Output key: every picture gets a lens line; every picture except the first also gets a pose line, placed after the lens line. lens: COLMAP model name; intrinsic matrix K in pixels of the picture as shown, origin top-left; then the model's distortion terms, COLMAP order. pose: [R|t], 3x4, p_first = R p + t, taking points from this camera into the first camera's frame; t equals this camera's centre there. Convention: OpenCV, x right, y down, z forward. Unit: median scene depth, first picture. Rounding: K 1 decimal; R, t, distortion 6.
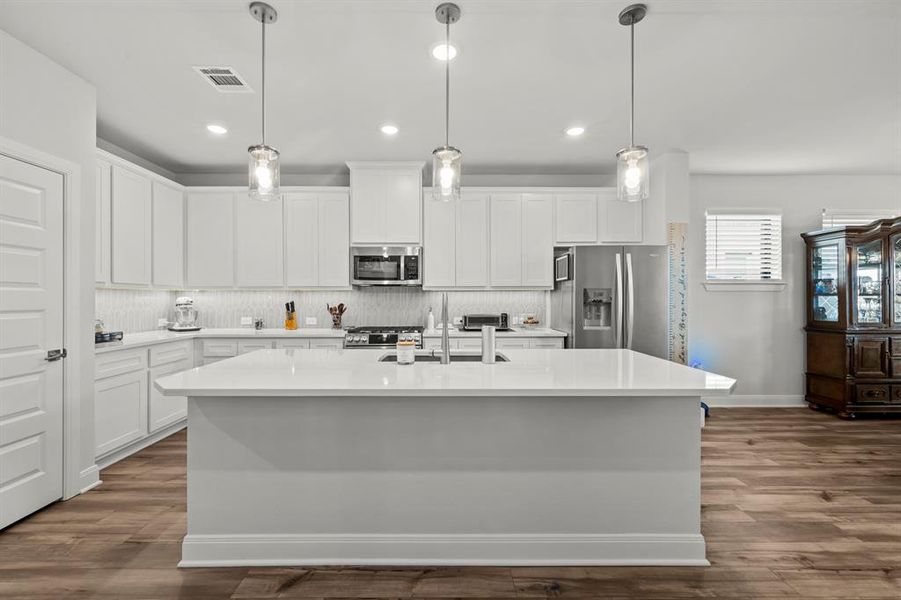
lens RADIAL K [[376.8, 0, 445.2], [0, 376.8, 299.5], [0, 0, 1]] dist [-0.000642, 0.000630]
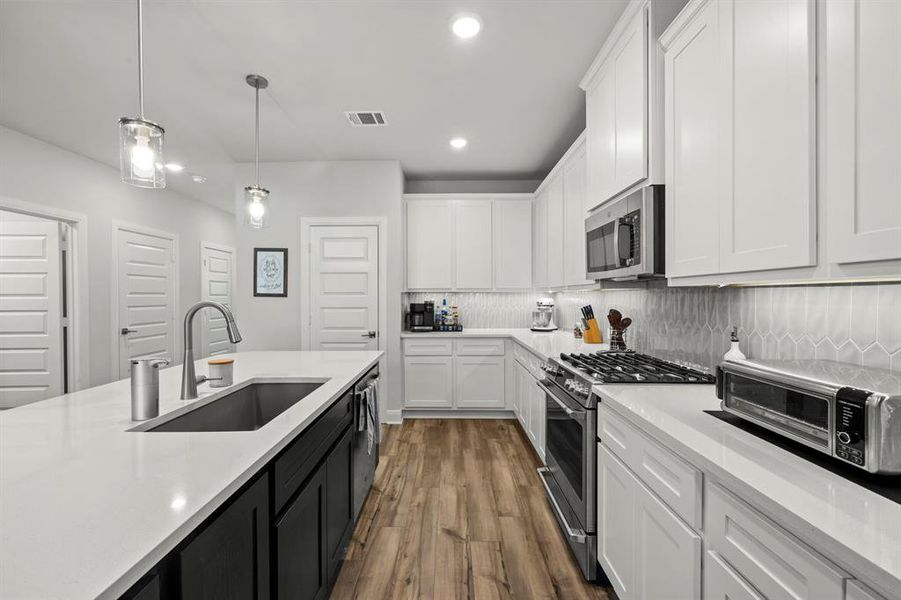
lens RADIAL K [[376.8, 0, 443.5], [0, 376.8, 300.0], [0, 0, 1]] dist [-0.000642, 0.000630]
pose [[-0.026586, 0.012591, -0.999567, 0.367101], [0.003112, 0.999917, 0.012512, -0.016350], [0.999642, -0.002778, -0.026623, 0.772320]]
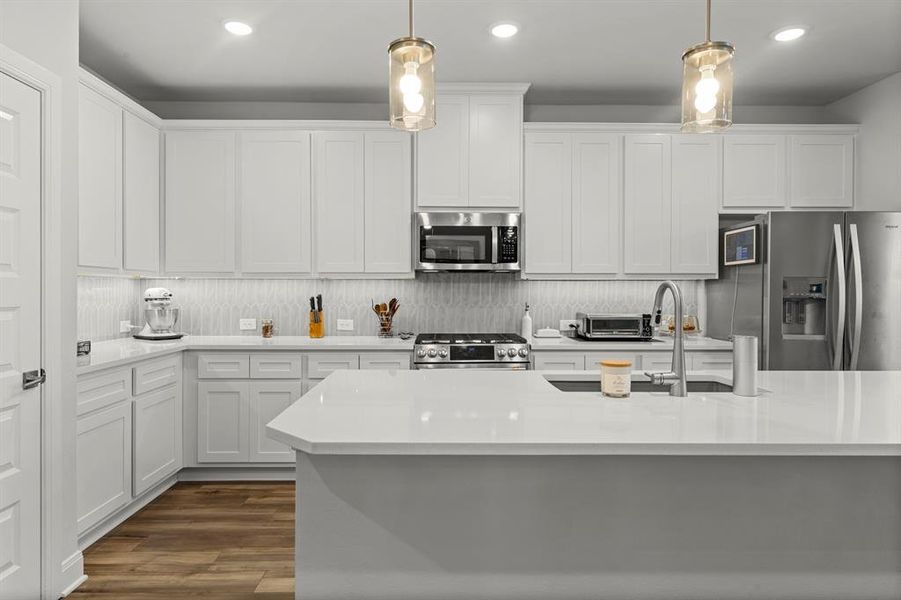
lens RADIAL K [[538.1, 0, 447.2], [0, 538.1, 295.8], [0, 0, 1]] dist [0.001352, -0.002846]
pose [[0.999978, 0.003362, 0.005784, -0.197586], [-0.003388, 0.999985, 0.004398, 0.001565], [-0.005770, -0.004418, 0.999974, 0.057256]]
